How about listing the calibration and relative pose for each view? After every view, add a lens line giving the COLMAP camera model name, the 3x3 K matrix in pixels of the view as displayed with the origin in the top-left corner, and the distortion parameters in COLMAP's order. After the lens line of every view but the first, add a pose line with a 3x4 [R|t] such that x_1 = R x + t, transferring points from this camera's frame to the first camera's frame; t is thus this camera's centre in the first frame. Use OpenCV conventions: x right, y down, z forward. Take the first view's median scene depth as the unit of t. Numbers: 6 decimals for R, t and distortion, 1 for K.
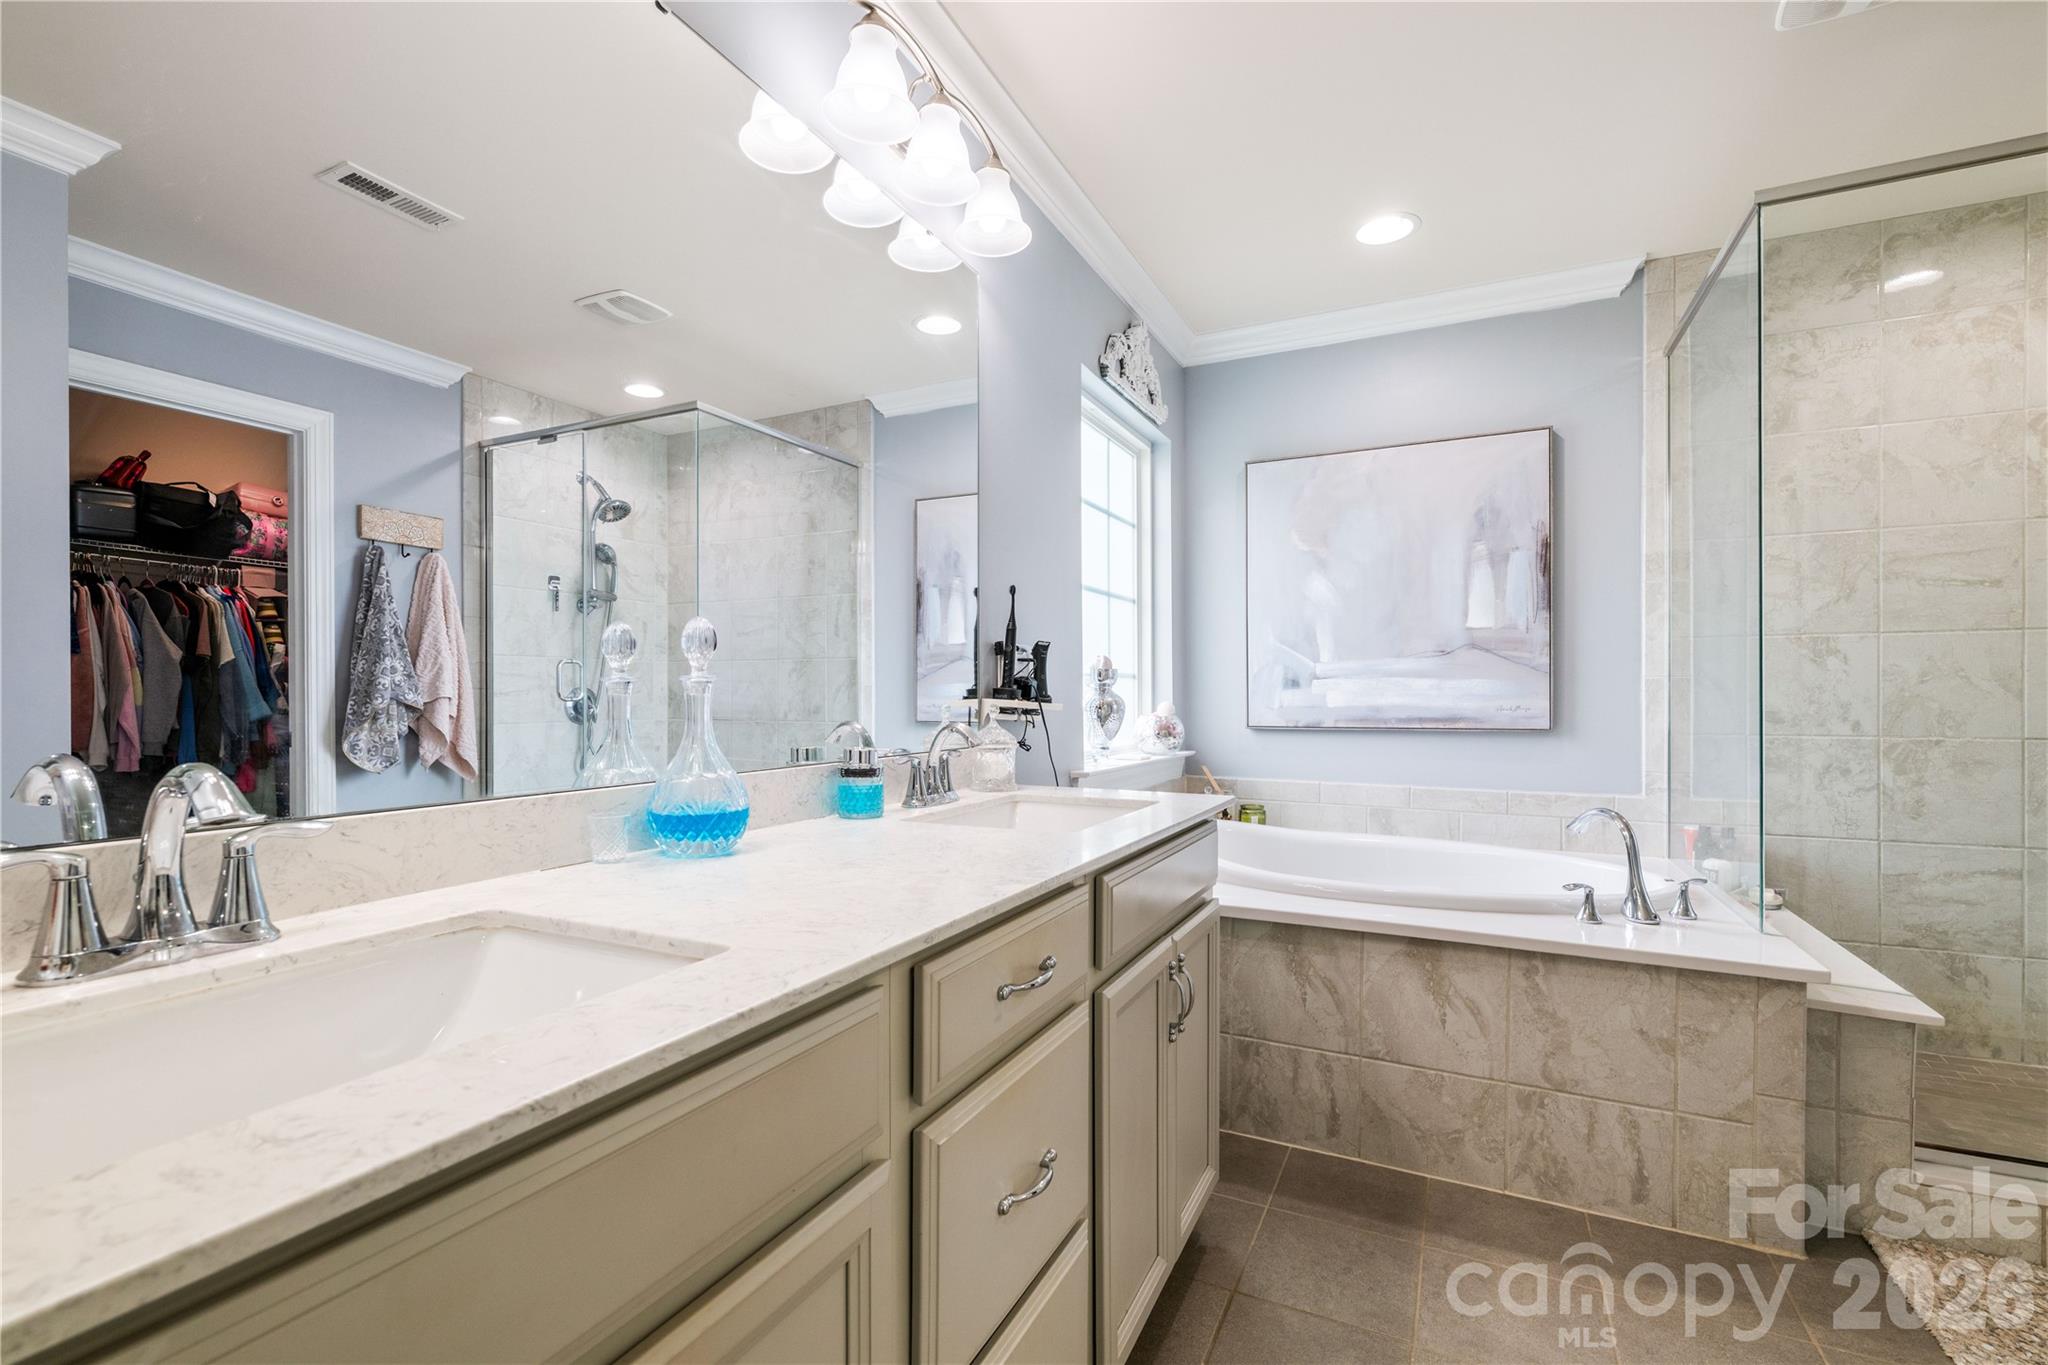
lens RADIAL K [[905.3, 0, 1020.4], [0, 905.3, 699.4], [0, 0, 1]] dist [-0.000324, -0.000357]
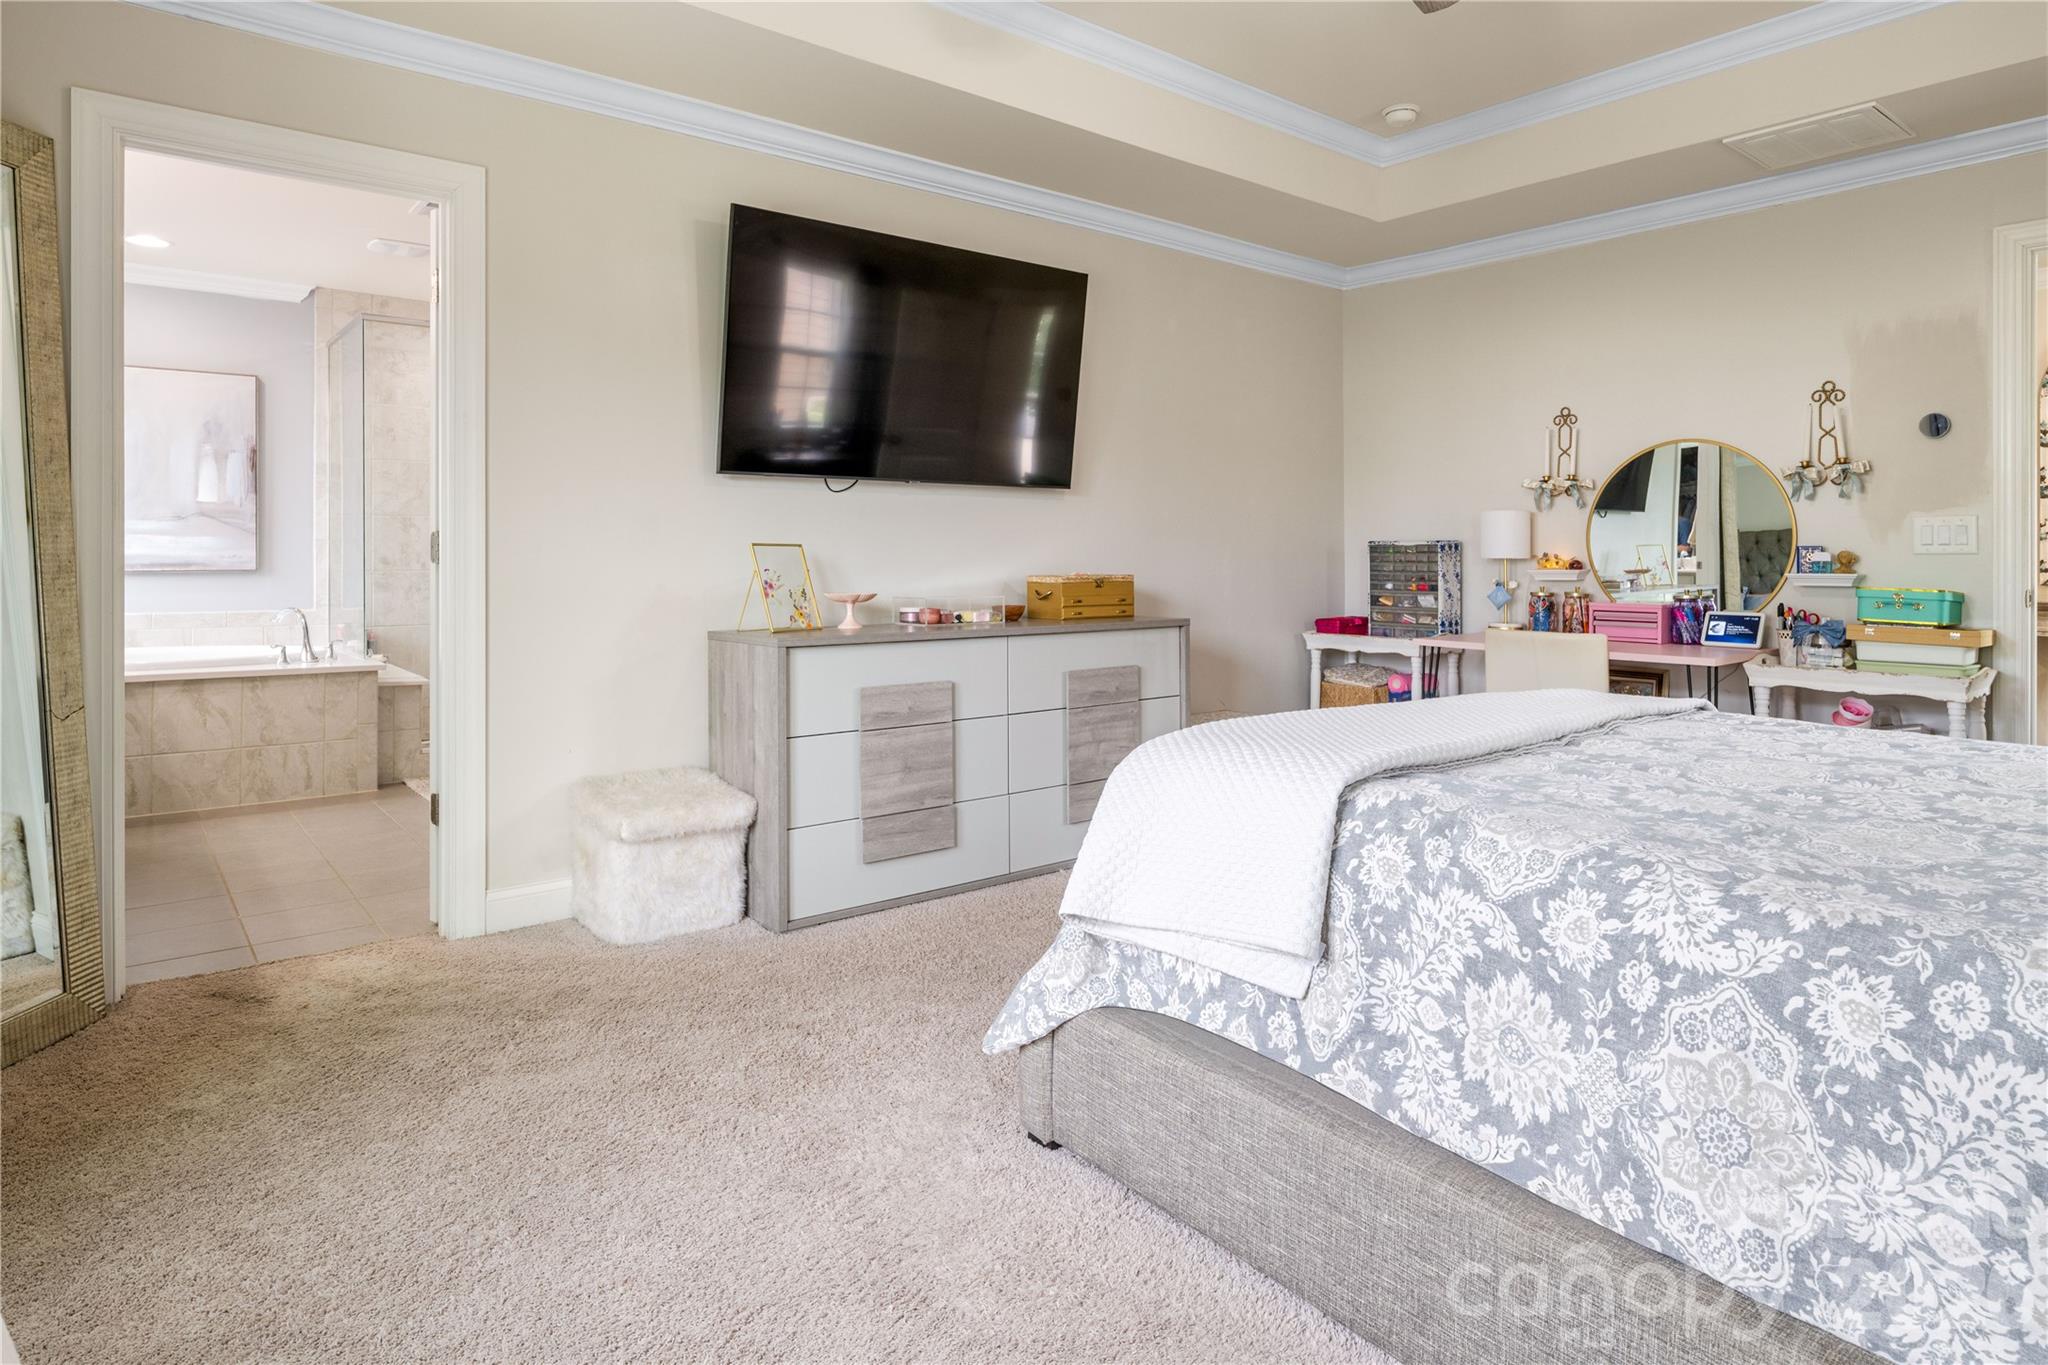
lens RADIAL K [[1162.8, 0, 1040.7], [0, 1162.8, 557.1], [0, 0, 1]] dist [-0.007878, -0.000868]
pose [[0.411202, -0.000216, 0.911544, -0.763090], [0.001619, 0.999999, -0.000494, 0.015831], [-0.911543, 0.001679, 0.411202, -1.183393]]
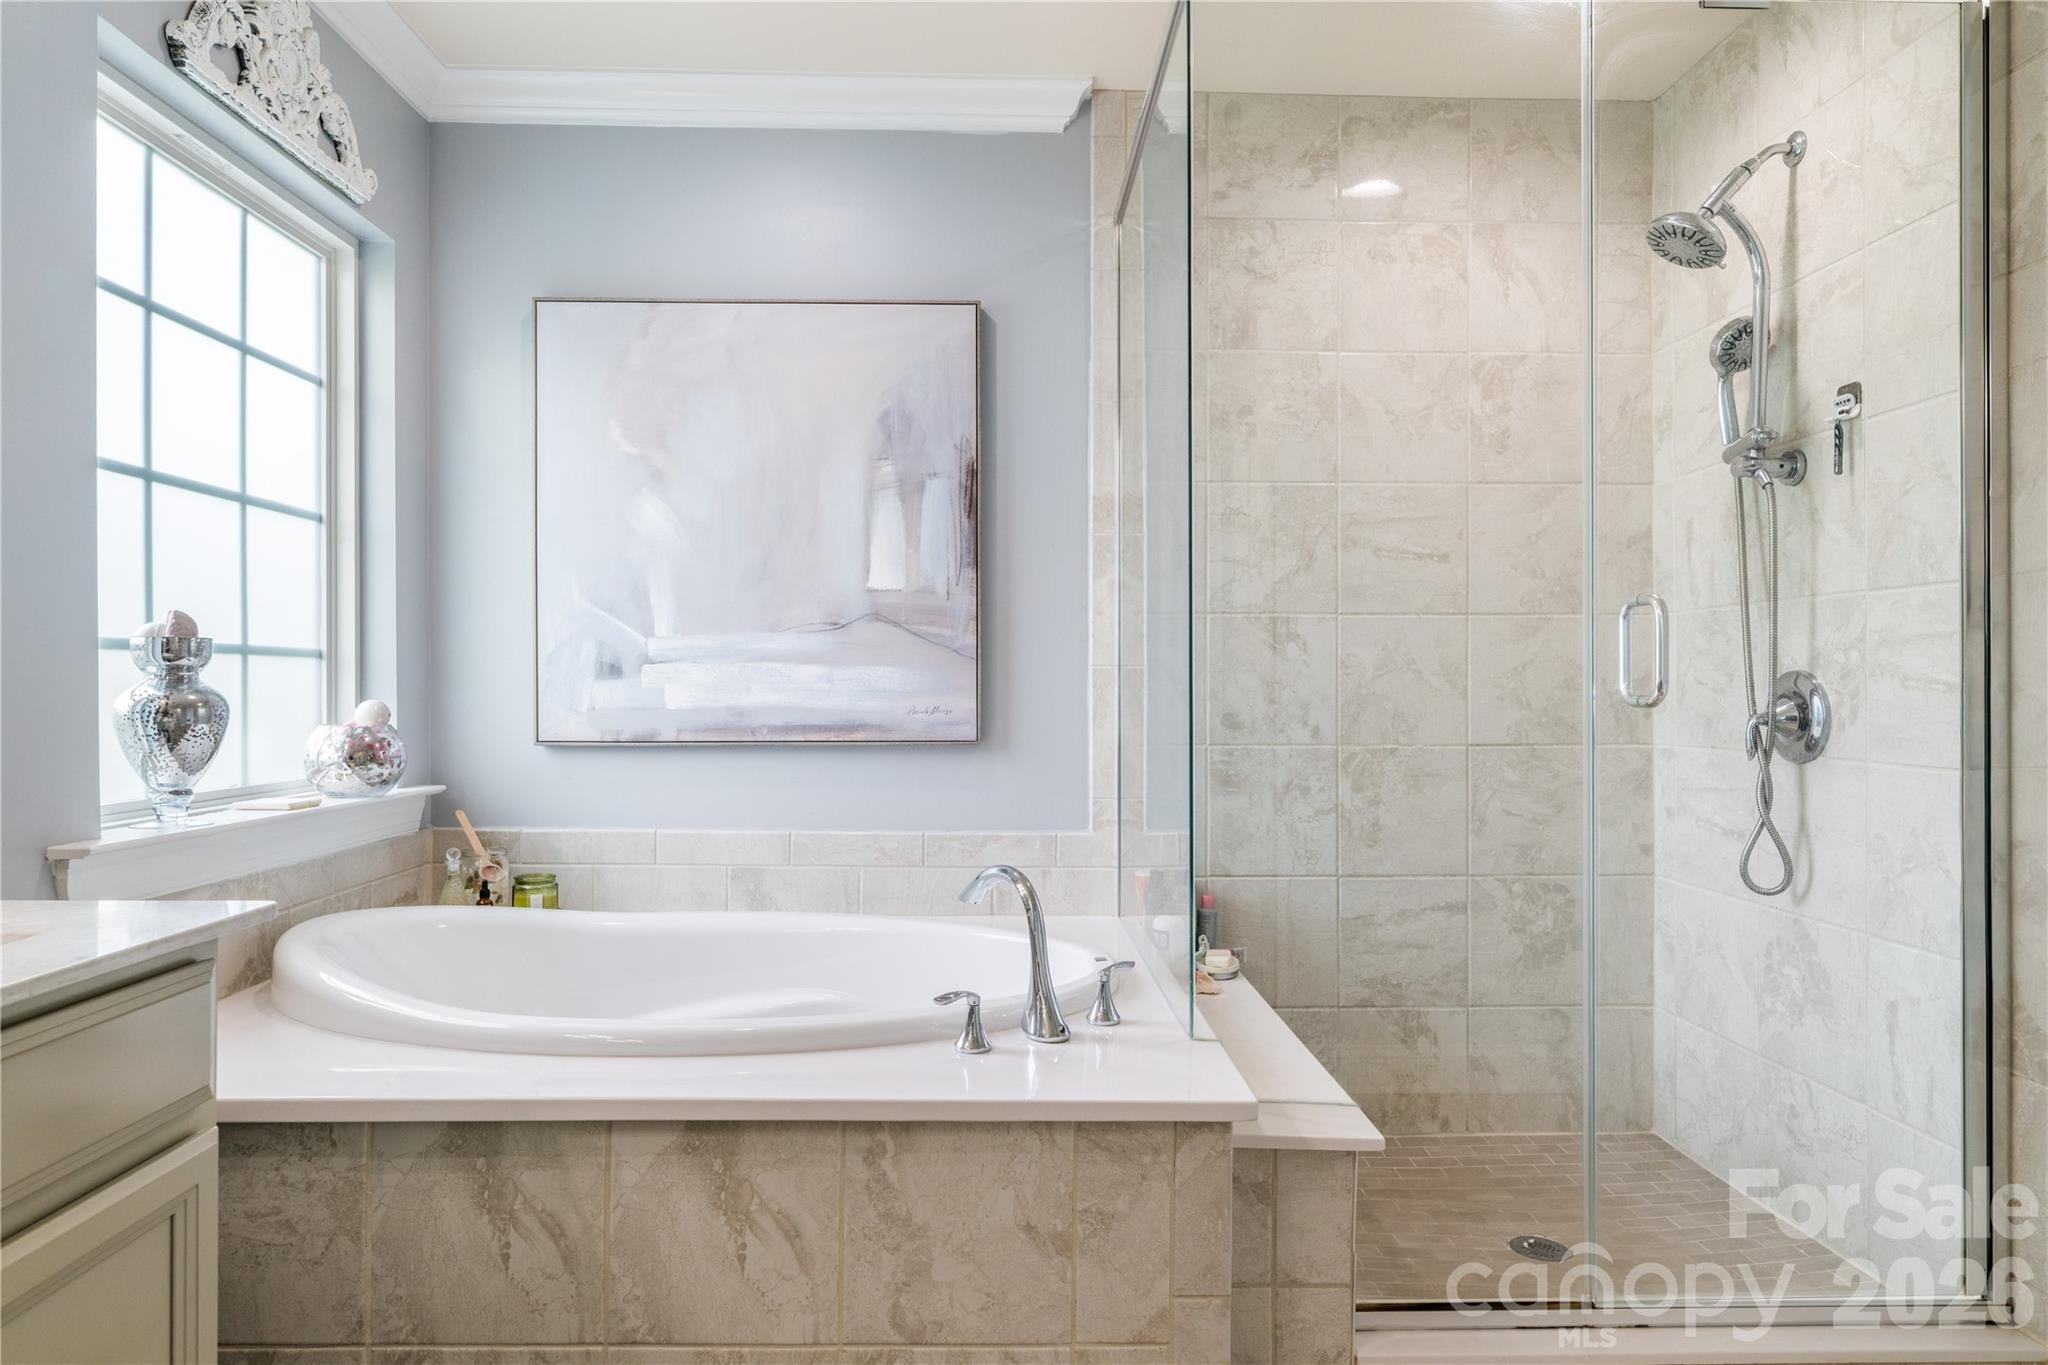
lens RADIAL K [[1241.4, 0, 1024.2], [0, 1241.4, 684.6], [0, 0, 1]] dist [-0.003786, -0.000070]
pose [[0.883069, 0.005770, 0.469208, 0.197266], [-0.001928, 0.999961, -0.008668, -0.001726], [-0.469240, 0.006750, 0.883045, 0.169140]]
